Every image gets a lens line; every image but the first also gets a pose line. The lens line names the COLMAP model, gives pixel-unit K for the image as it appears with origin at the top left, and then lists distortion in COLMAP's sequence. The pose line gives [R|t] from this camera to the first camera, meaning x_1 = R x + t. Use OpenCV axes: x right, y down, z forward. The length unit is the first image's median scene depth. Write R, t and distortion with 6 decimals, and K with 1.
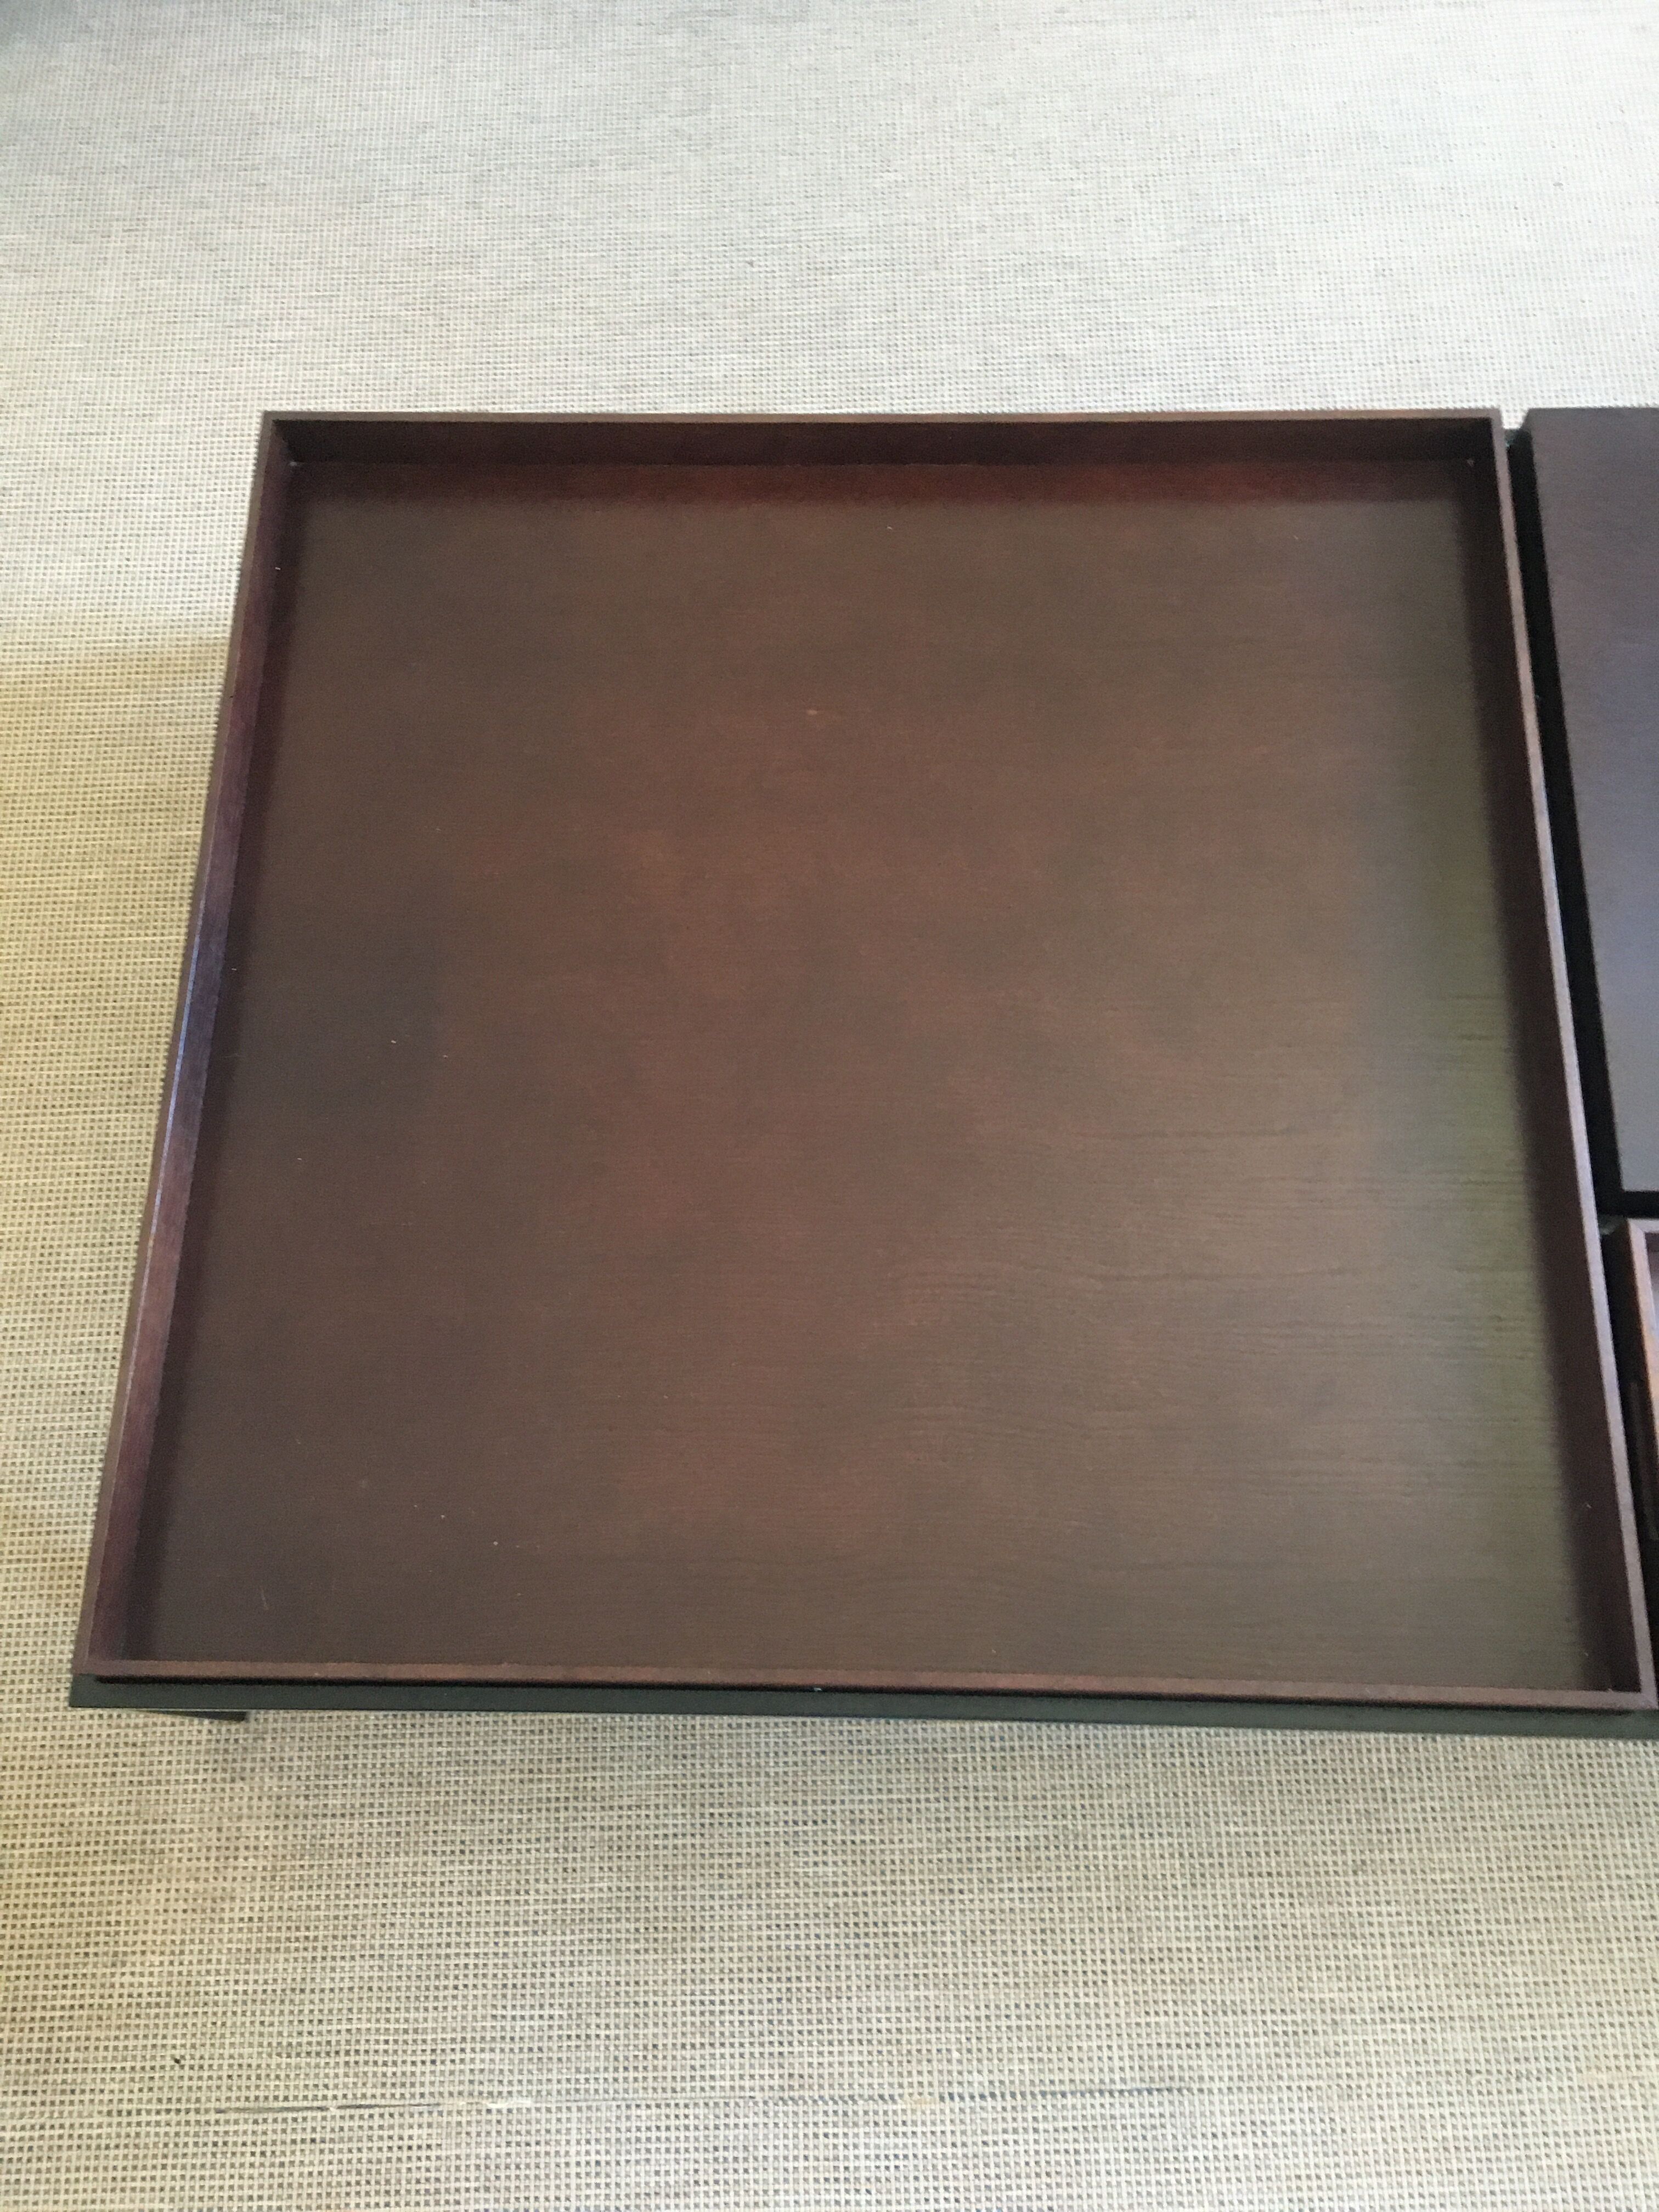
lens RADIAL K [[1942.3, 0, 829.5], [0, 1942.3, 1106.0], [0, 0, 1]] dist [0.067330, -0.108342]
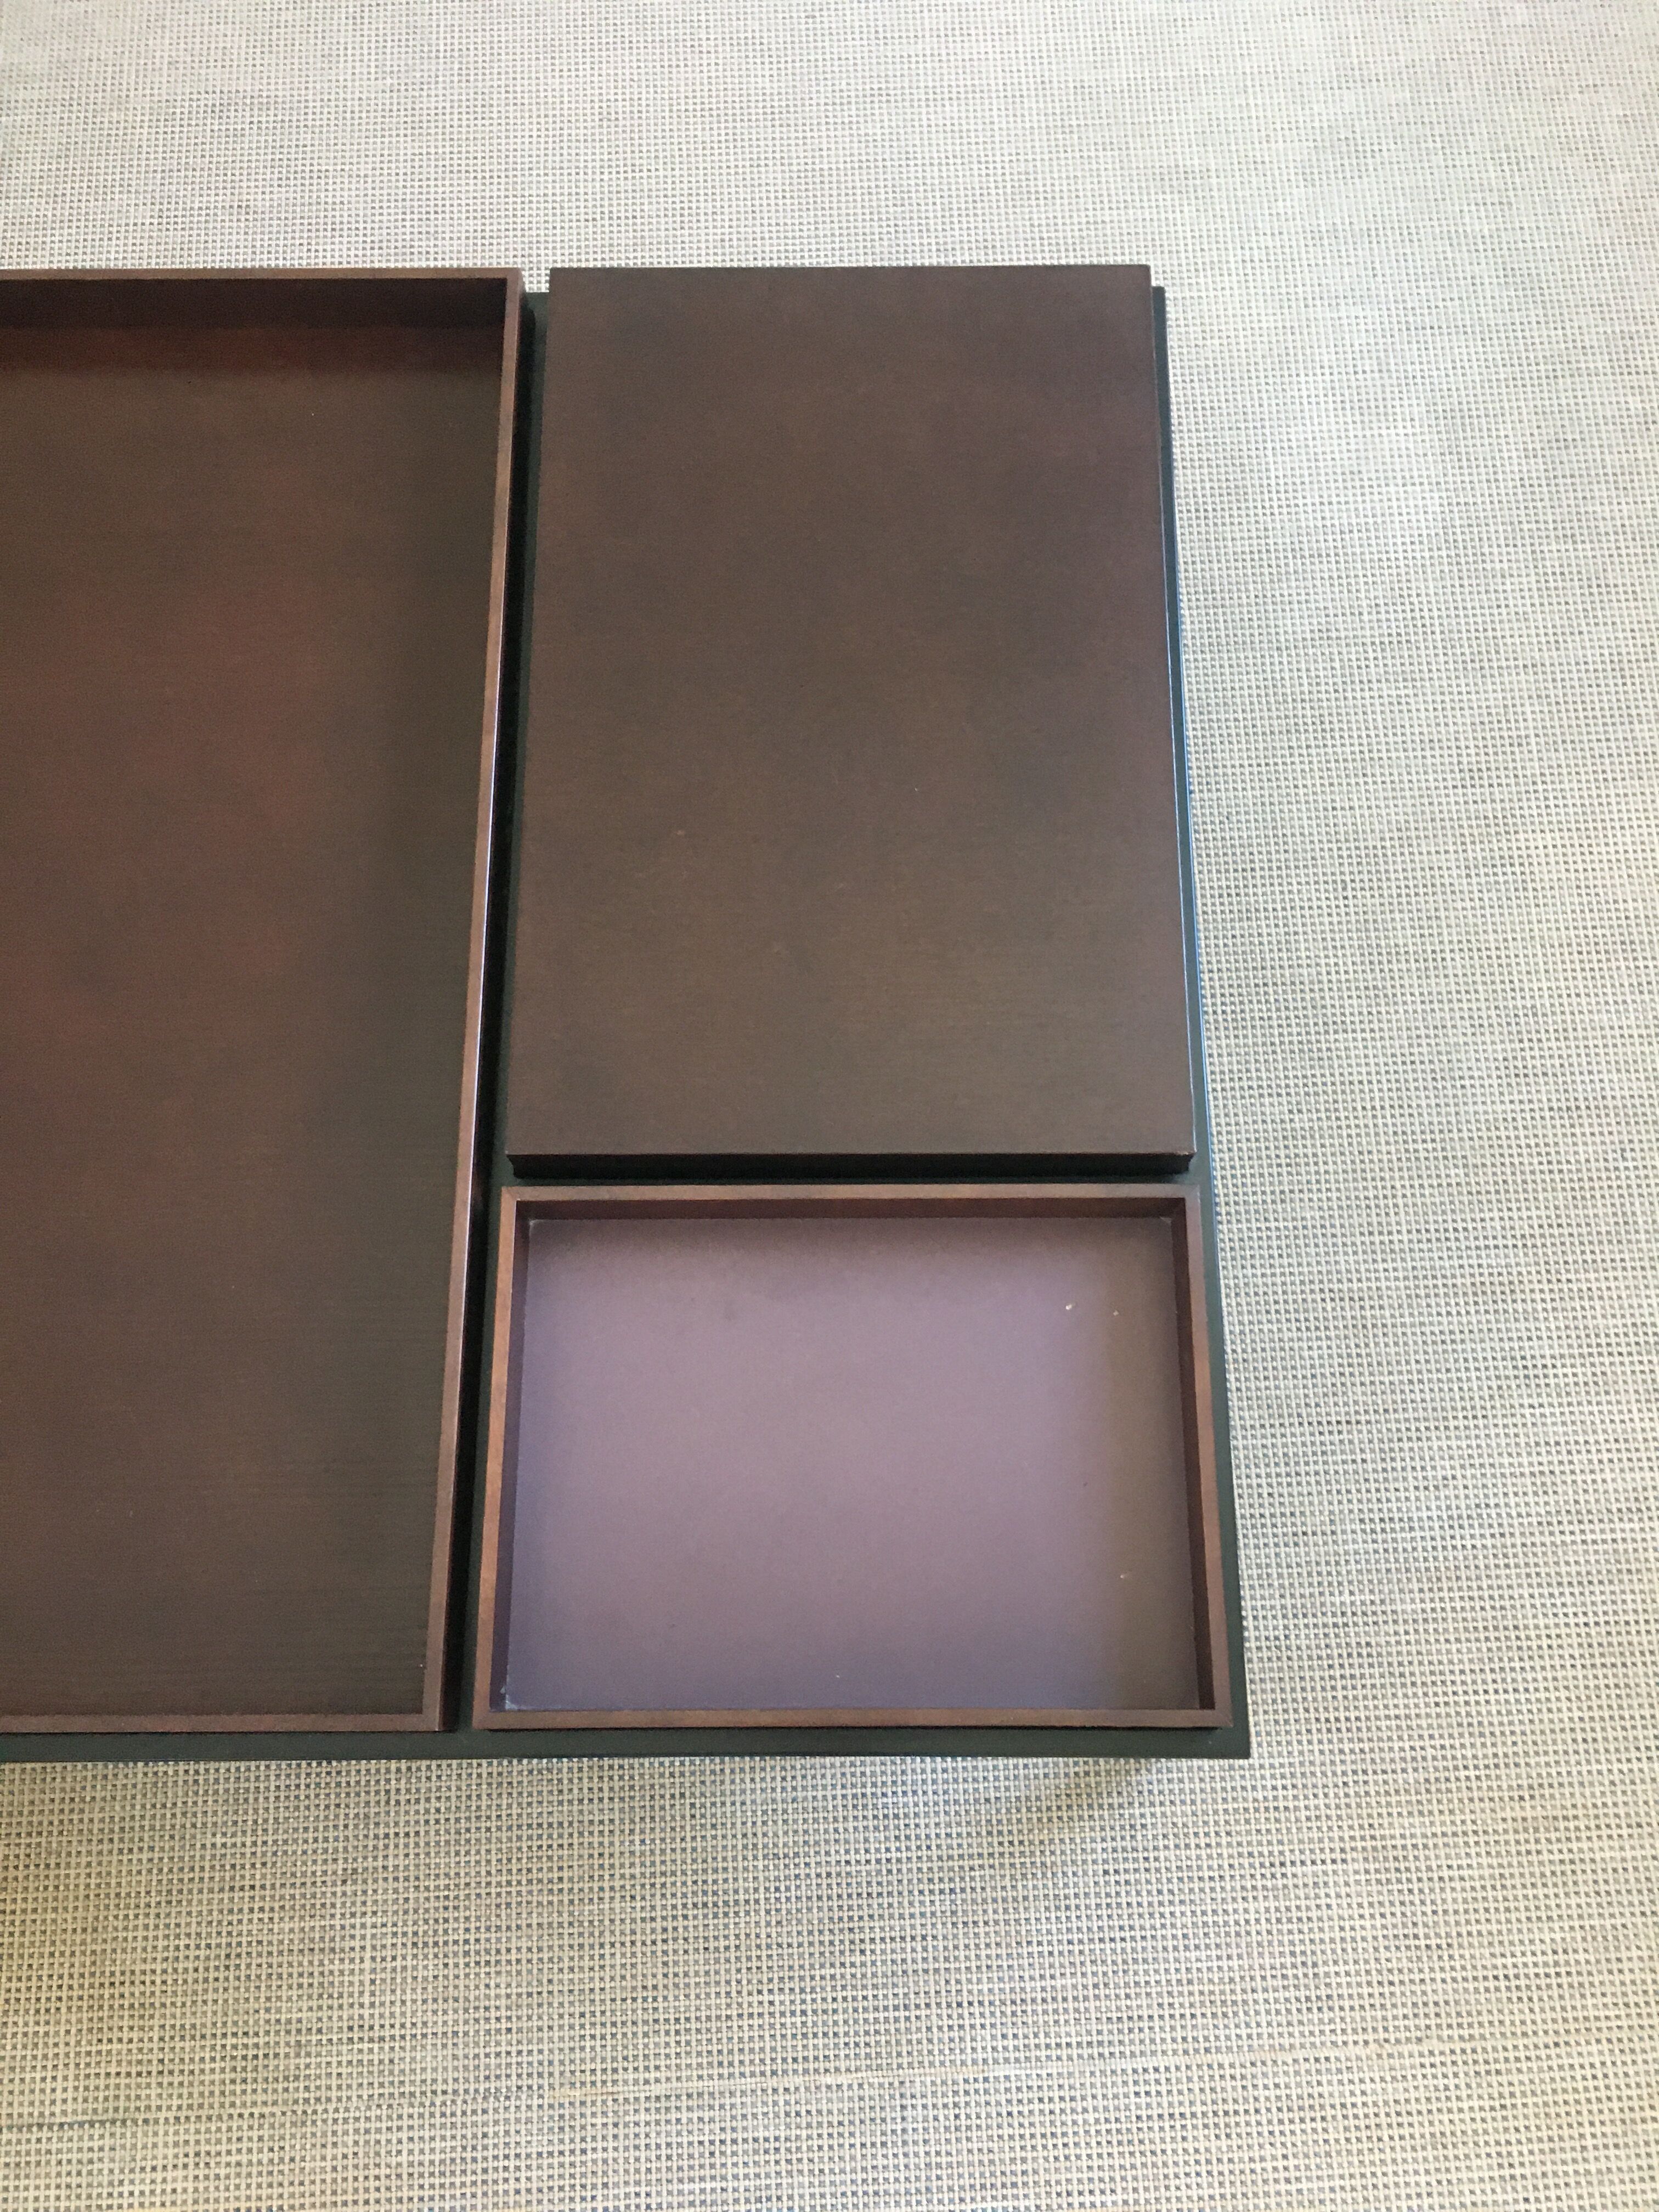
lens RADIAL K [[1942.3, 0, 829.5], [0, 1942.3, 1106.0], [0, 0, 1]] dist [0.067330, -0.108342]
pose [[0.999309, -0.020662, 0.030883, 0.487307], [0.018616, 0.997705, 0.065105, -0.033535], [-0.032157, -0.064485, 0.997400, 0.090231]]
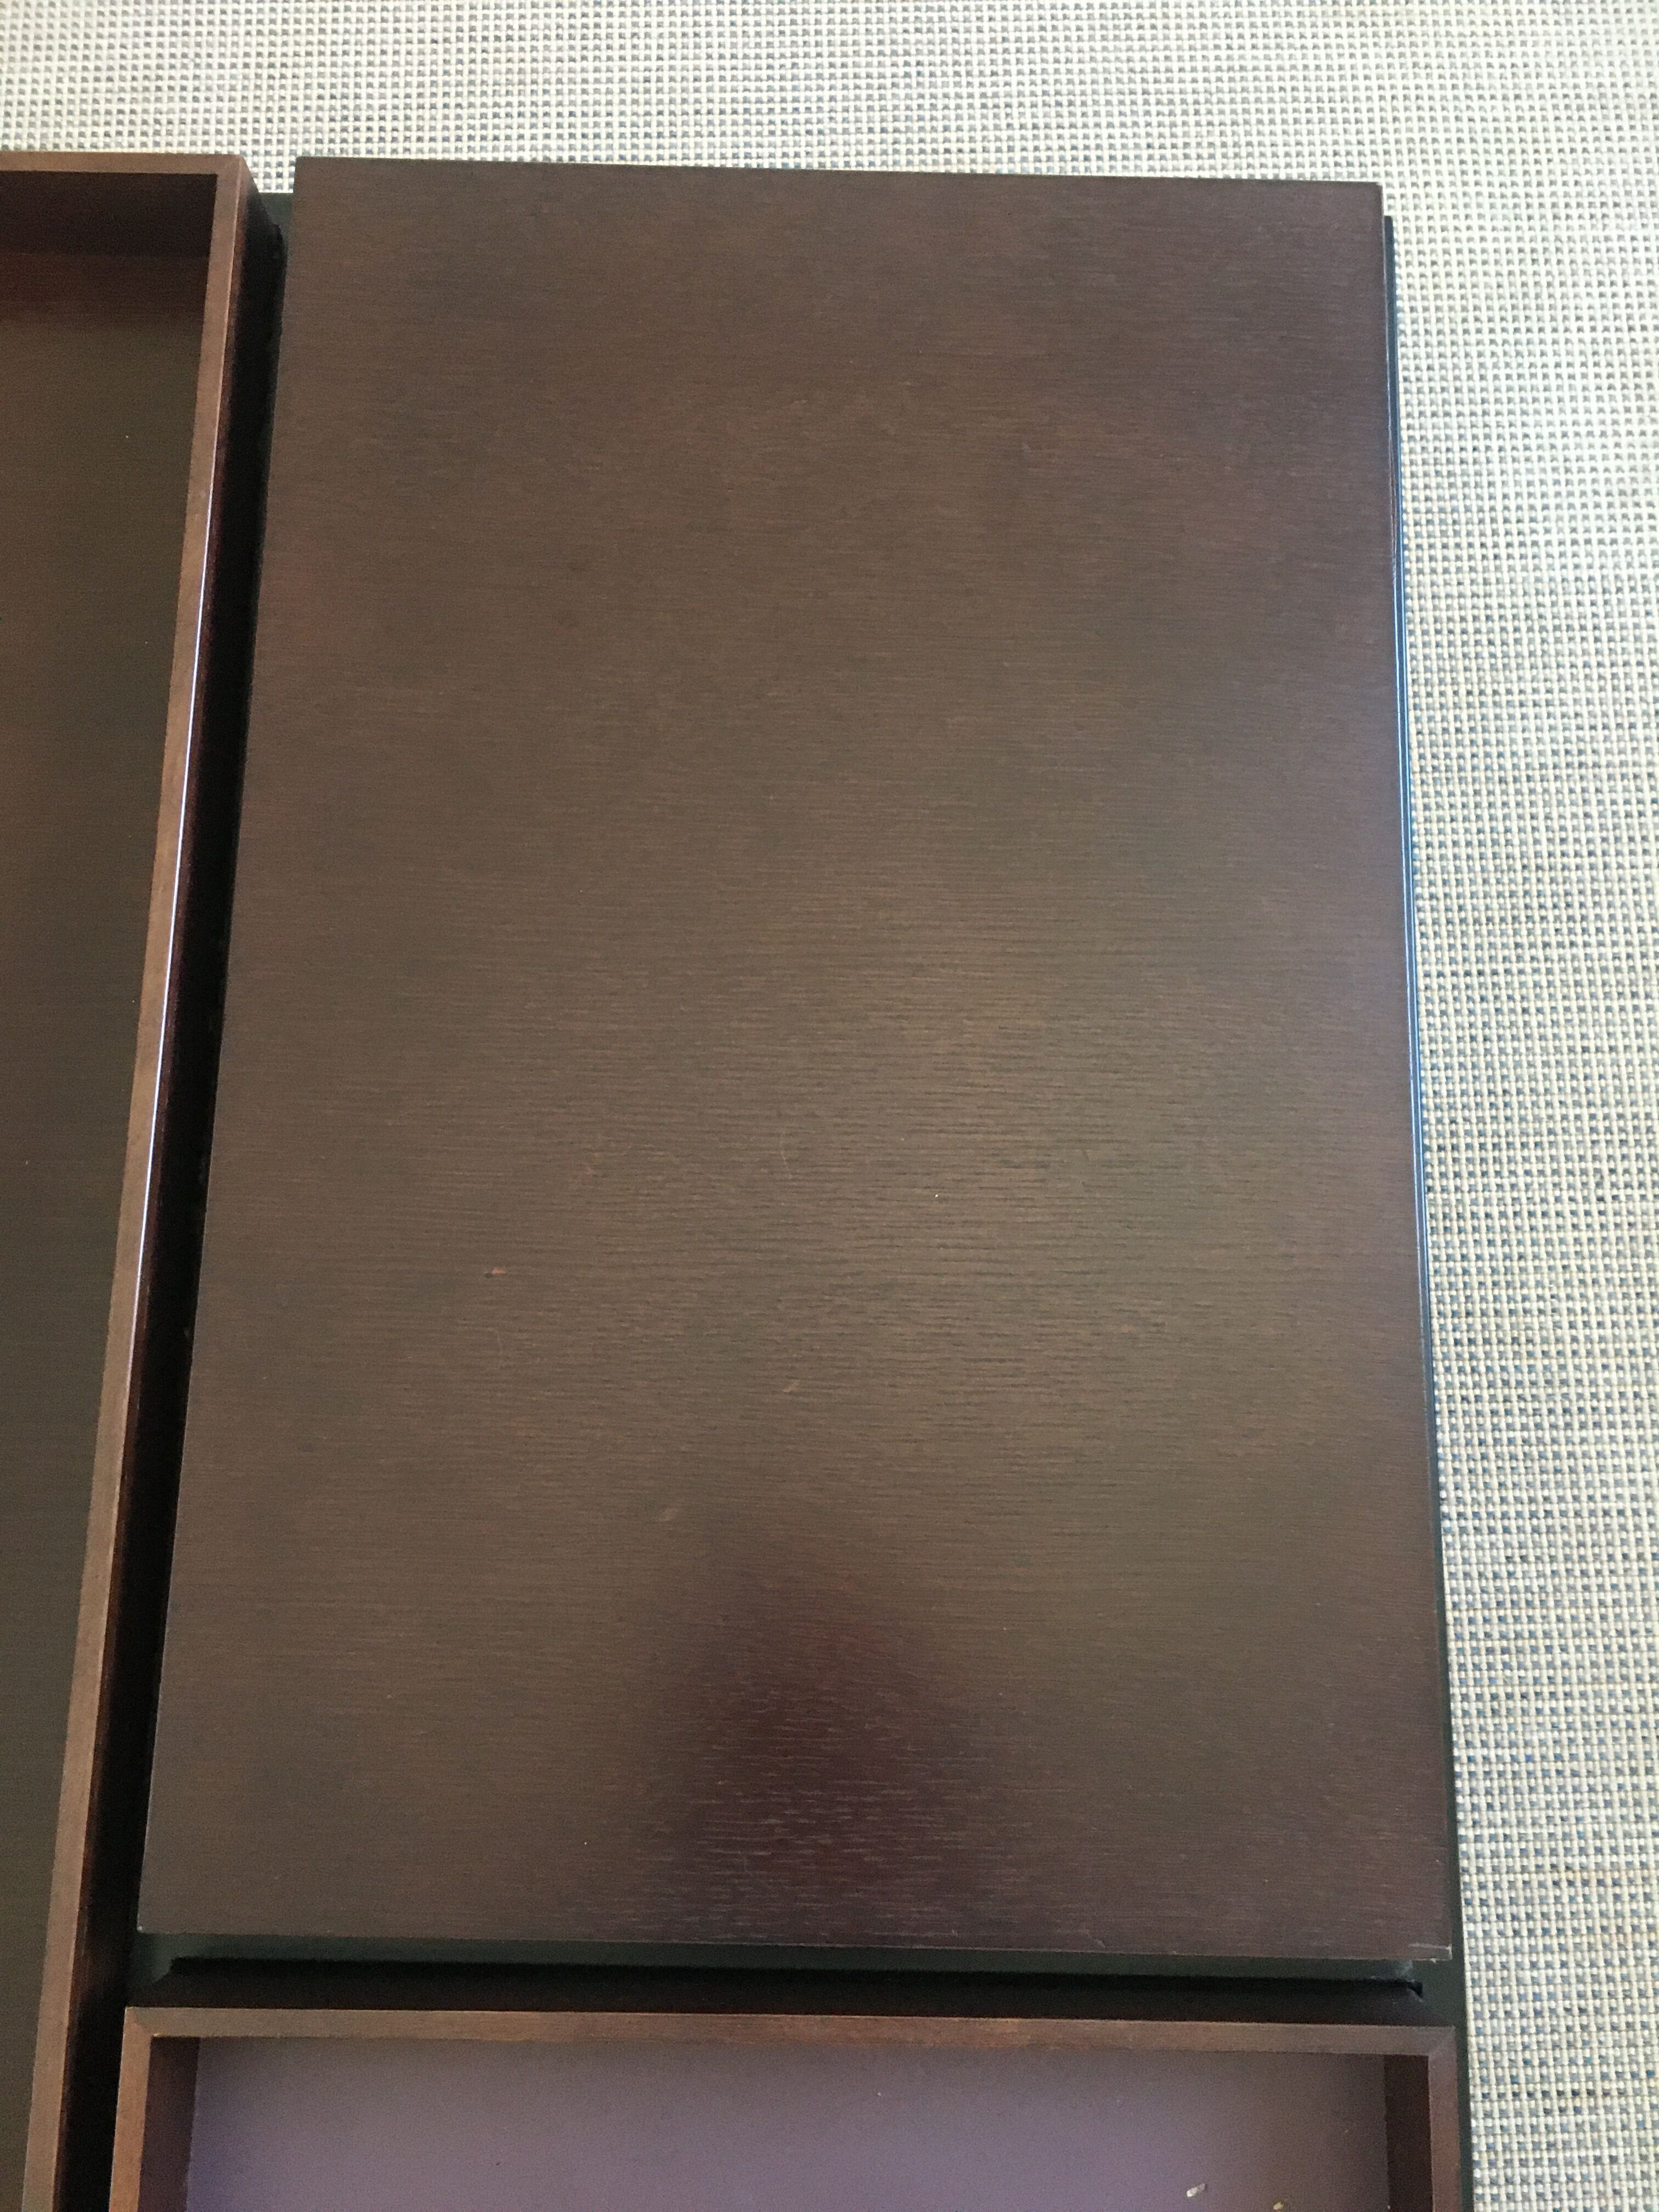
lens RADIAL K [[1942.3, 0, 829.5], [0, 1942.3, 1106.0], [0, 0, 1]] dist [0.067330, -0.108342]
pose [[0.999172, 0.000678, 0.040686, 0.511118], [-0.006916, 0.988145, 0.153366, -0.213361], [-0.040099, -0.153520, 0.987332, 0.515953]]
